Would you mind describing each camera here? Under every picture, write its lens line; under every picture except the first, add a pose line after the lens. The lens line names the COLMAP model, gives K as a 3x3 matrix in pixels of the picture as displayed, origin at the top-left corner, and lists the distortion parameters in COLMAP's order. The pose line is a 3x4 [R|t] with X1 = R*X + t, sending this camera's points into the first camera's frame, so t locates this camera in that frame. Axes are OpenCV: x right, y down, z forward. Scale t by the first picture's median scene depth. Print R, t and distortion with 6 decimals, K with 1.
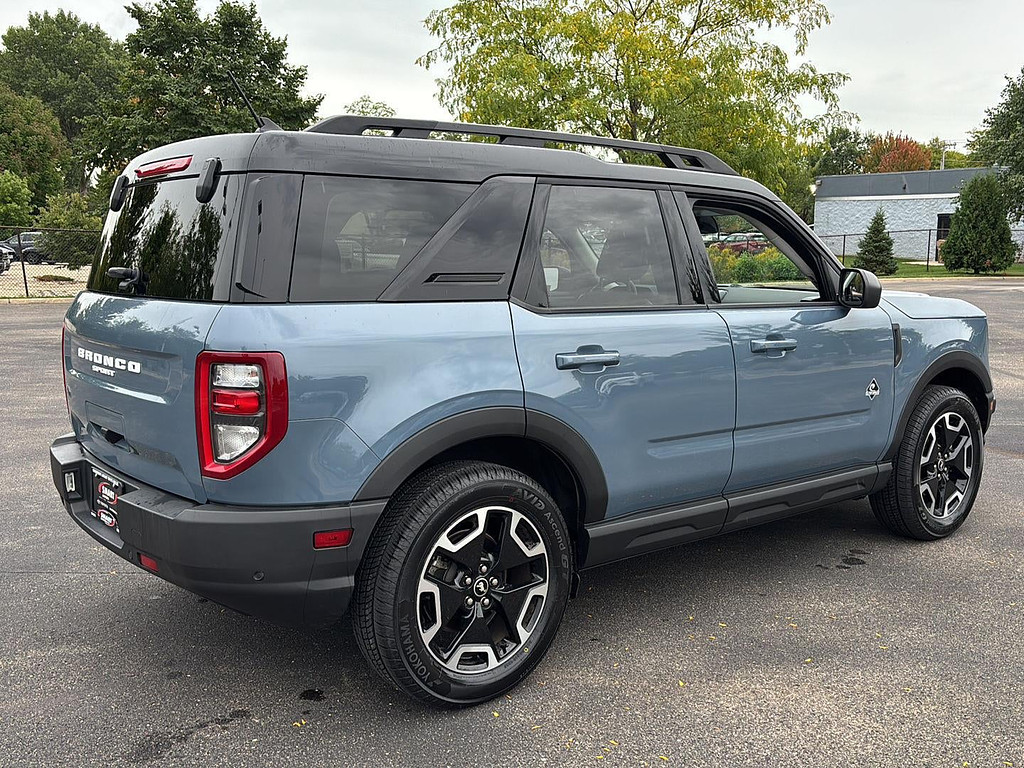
lens RADIAL K [[961.8, 0, 506.2], [0, 961.8, 368.3], [0, 0, 1]] dist [0.158428, -0.349873]
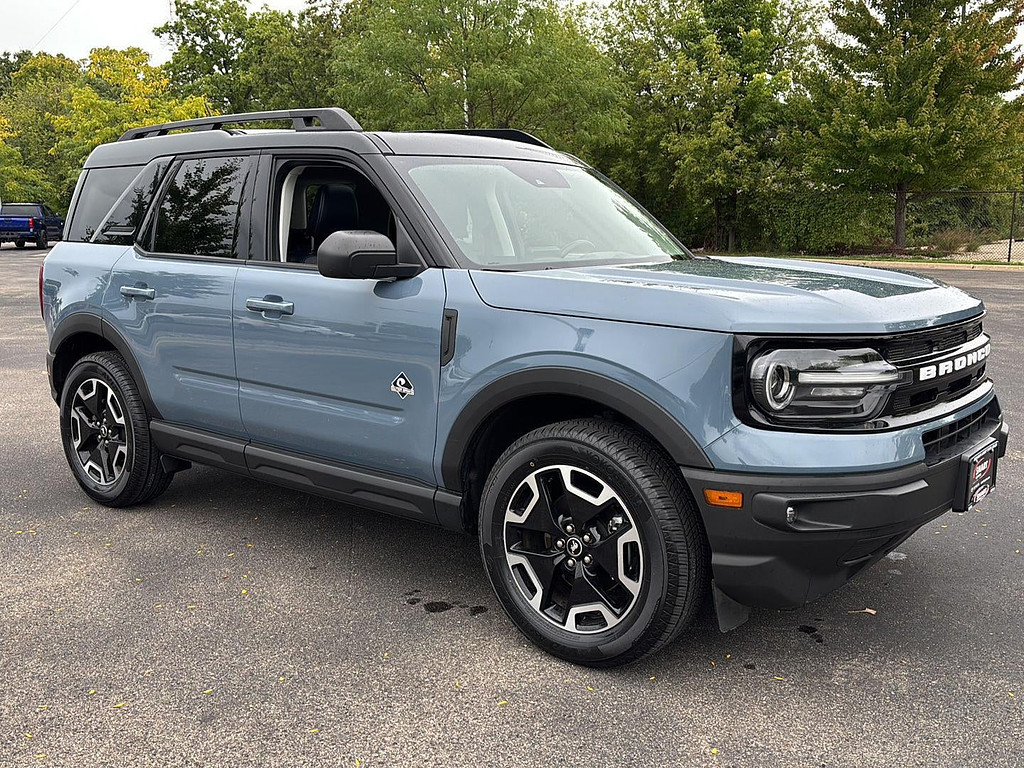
lens RADIAL K [[961.8, 0, 506.2], [0, 961.8, 368.3], [0, 0, 1]] dist [0.158428, -0.349873]
pose [[0.213283, 0.144012, -0.966318, 1.506605], [-0.114482, 0.985946, 0.121669, -0.127280], [0.970260, 0.084676, 0.226773, 1.187818]]
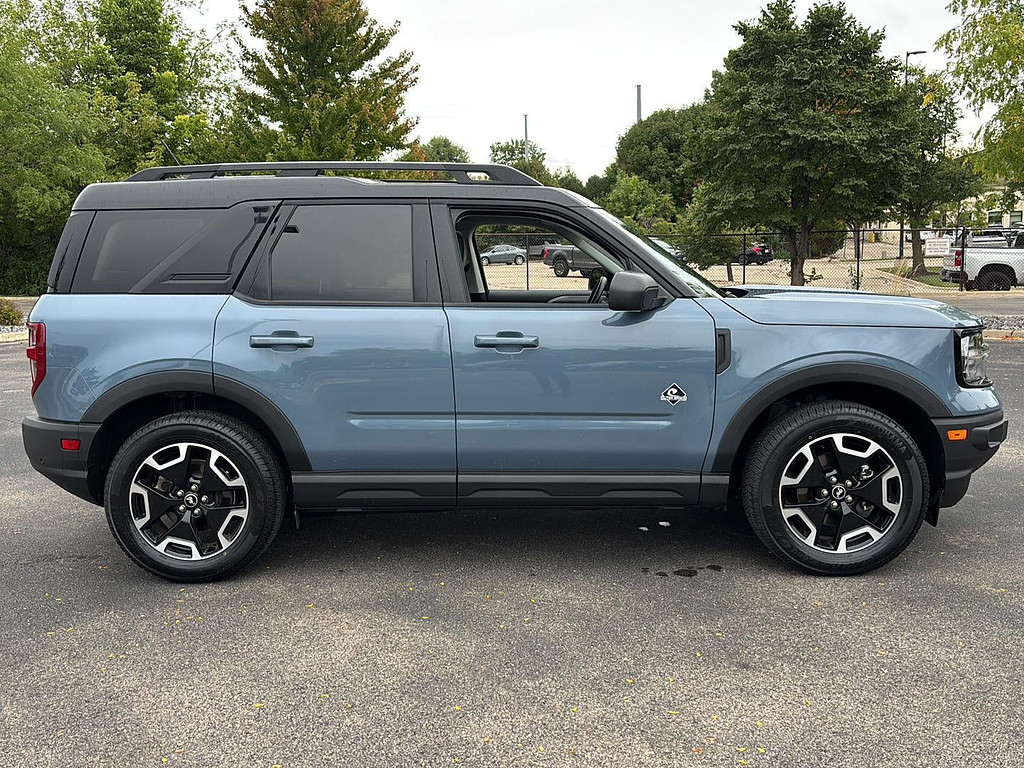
lens RADIAL K [[961.8, 0, 506.2], [0, 961.8, 368.3], [0, 0, 1]] dist [0.158428, -0.349873]
pose [[0.764814, 0.061564, -0.641303, 1.135830], [-0.060740, 0.997880, 0.023356, -0.021974], [0.641382, 0.021090, 0.766932, 0.201267]]
